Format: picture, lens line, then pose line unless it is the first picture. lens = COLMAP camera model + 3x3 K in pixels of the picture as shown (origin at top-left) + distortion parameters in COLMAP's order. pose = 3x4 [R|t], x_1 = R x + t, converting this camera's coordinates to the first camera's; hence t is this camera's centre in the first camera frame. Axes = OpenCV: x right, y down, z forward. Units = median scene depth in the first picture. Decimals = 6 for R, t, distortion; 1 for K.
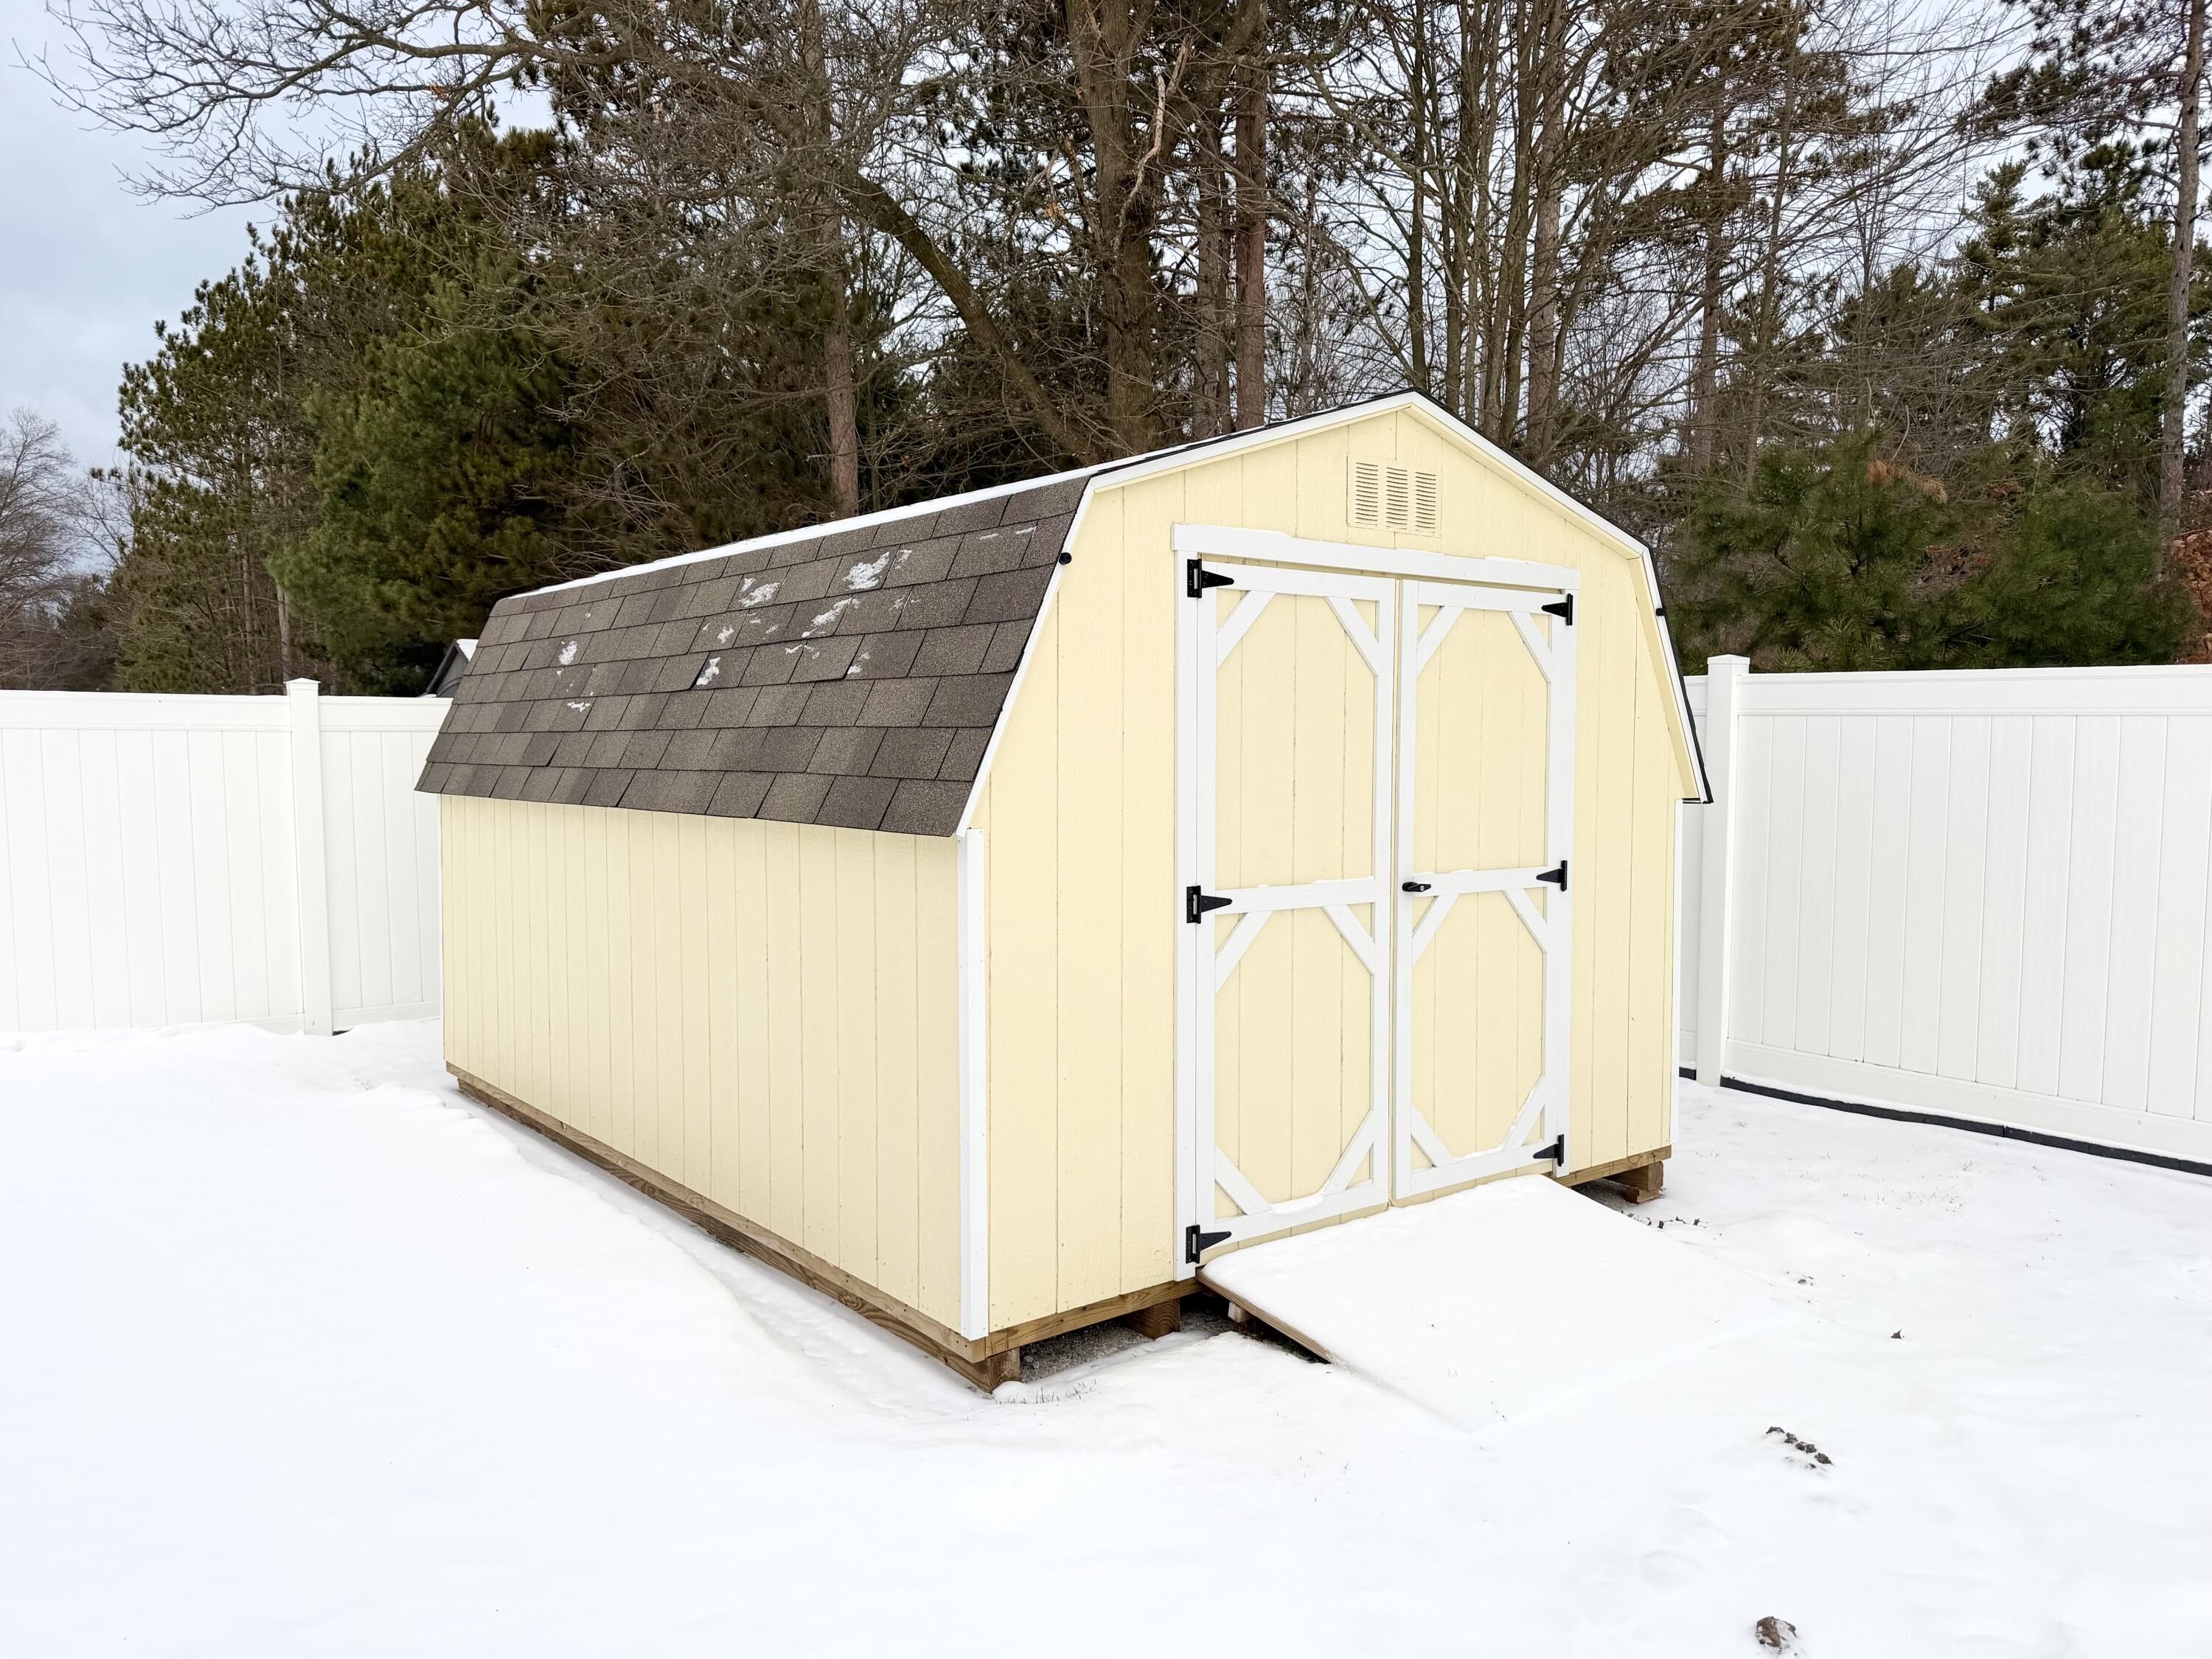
lens RADIAL K [[1567.9, 0, 1104.5], [0, 1567.9, 831.9], [0, 0, 1]] dist [0.052505, -0.002744]
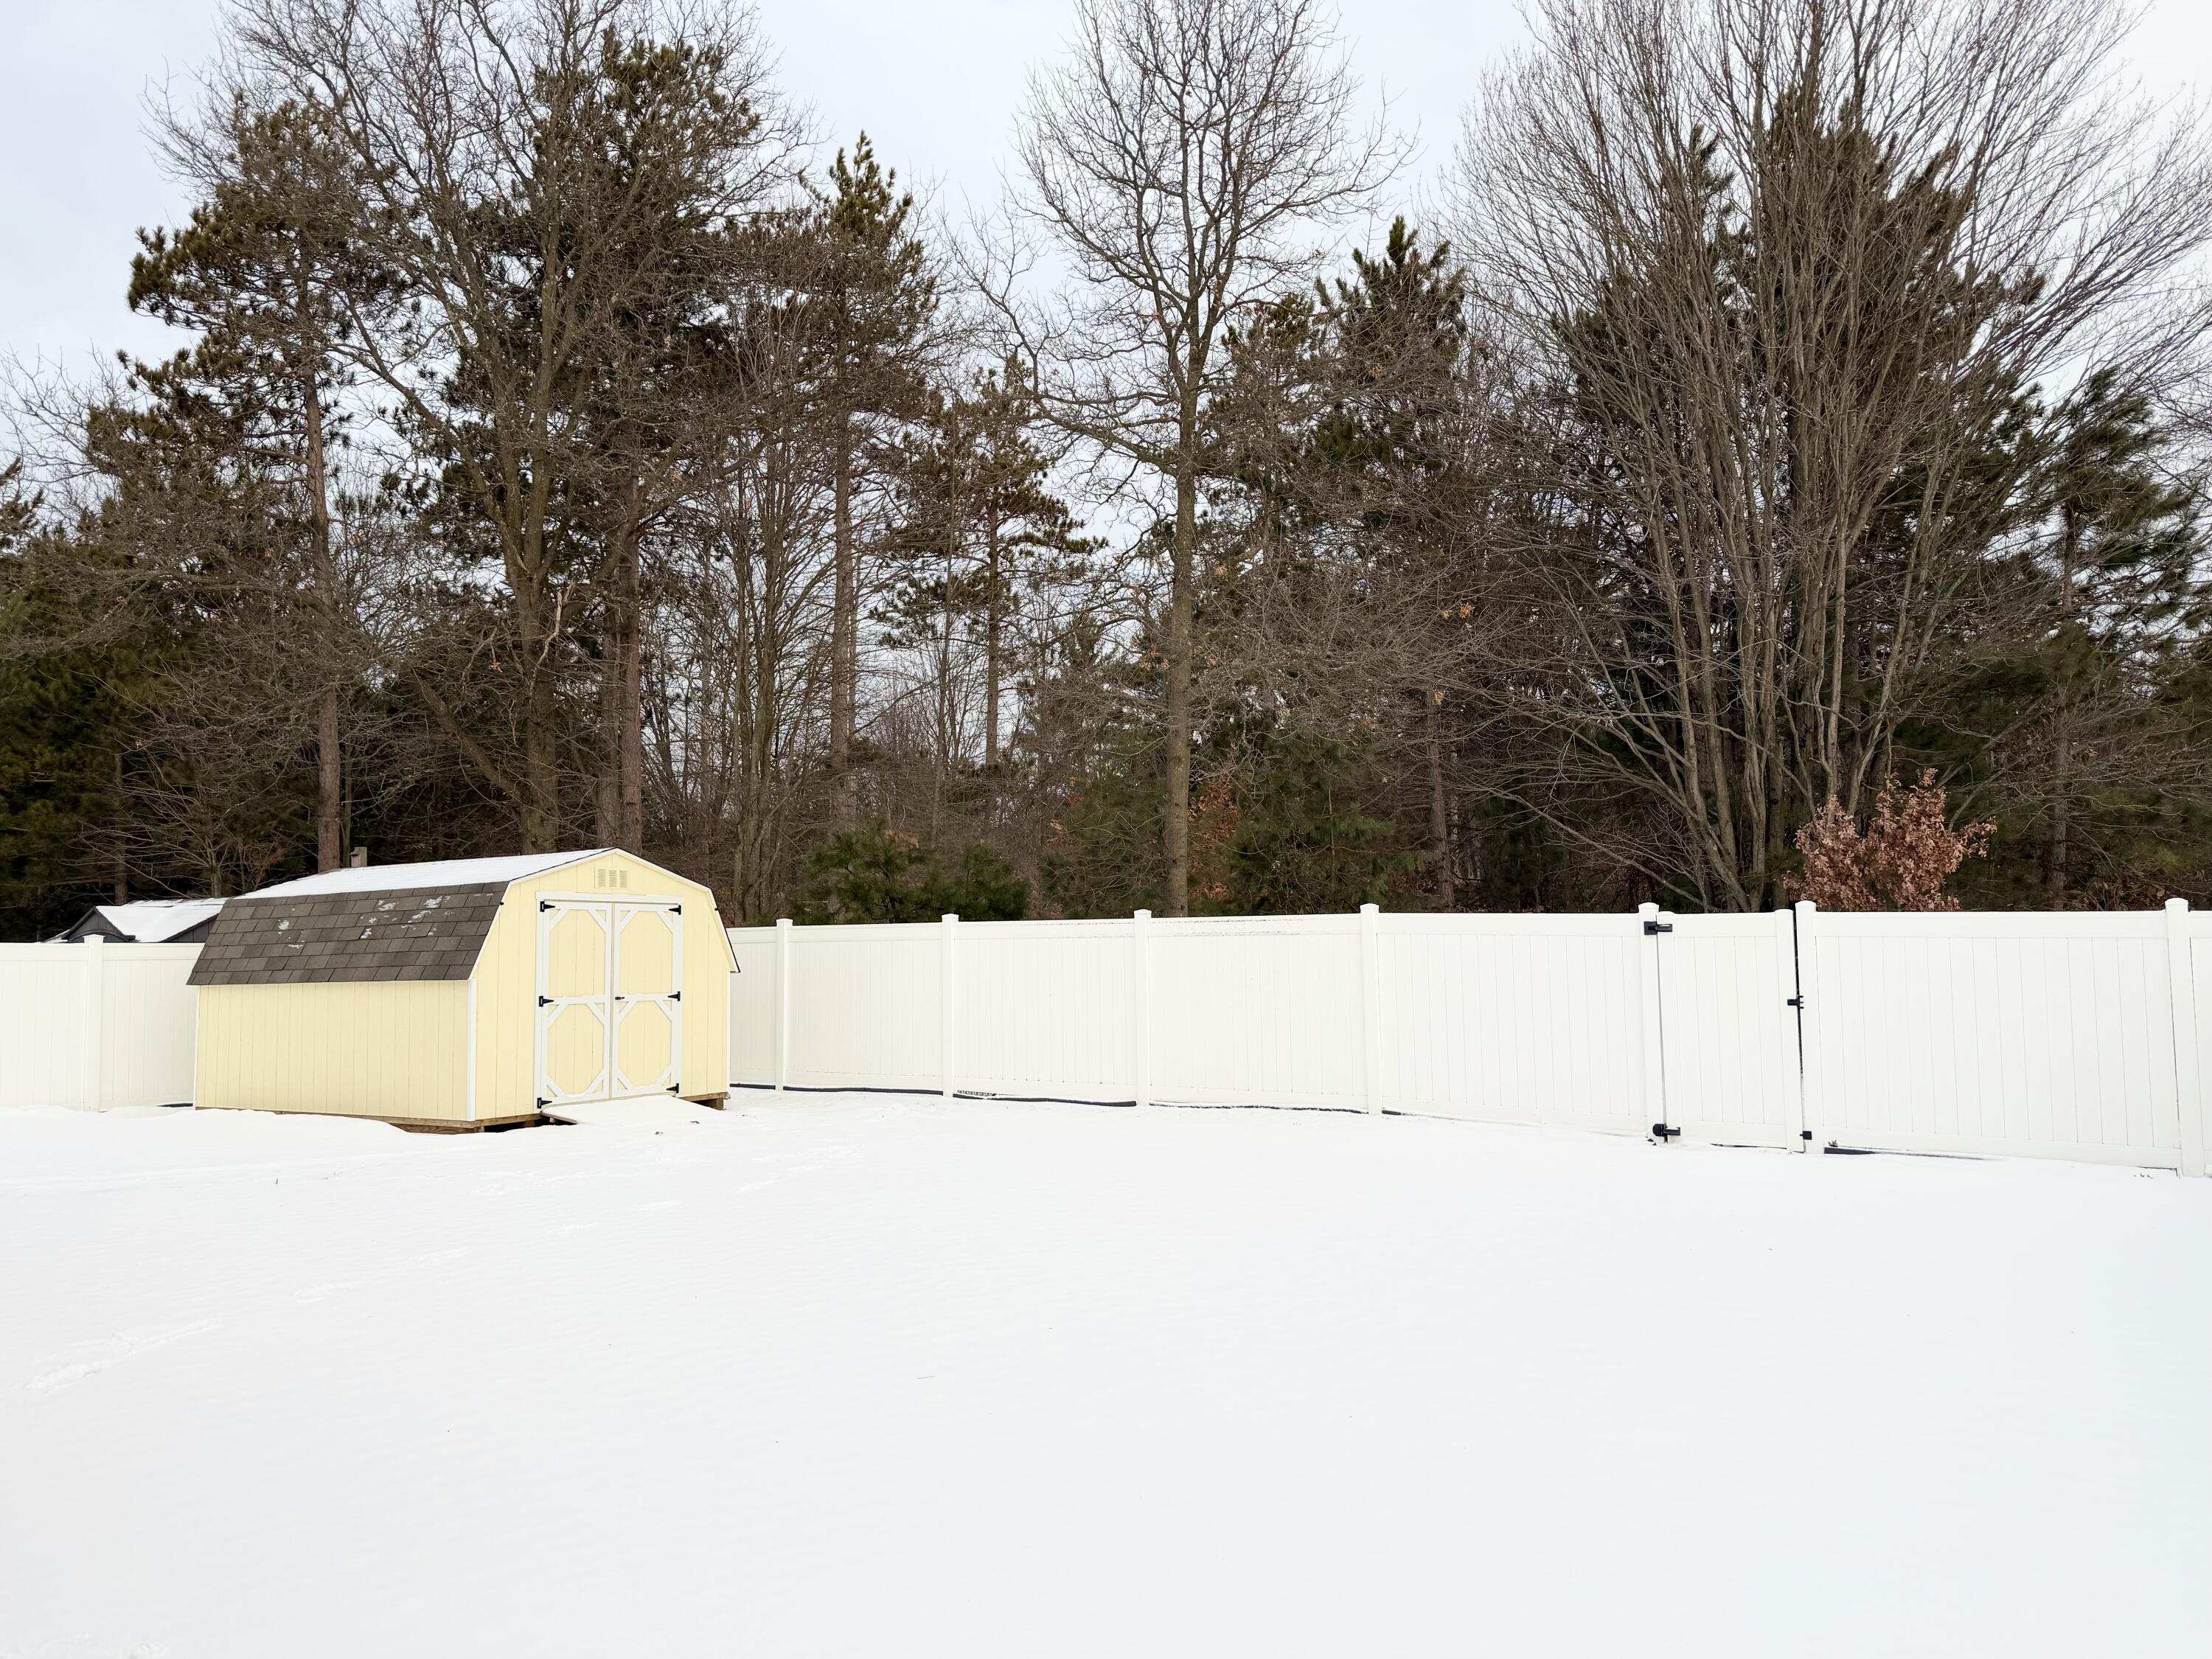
lens RADIAL K [[1567.9, 0, 1123.0], [0, 1567.9, 835.2], [0, 0, 1]] dist [0.052505, -0.002744]
pose [[0.939834, 0.009776, 0.341493, 0.056554], [0.037737, 0.990503, -0.132213, 0.156361], [-0.339542, 0.137145, 0.930539, -2.198555]]
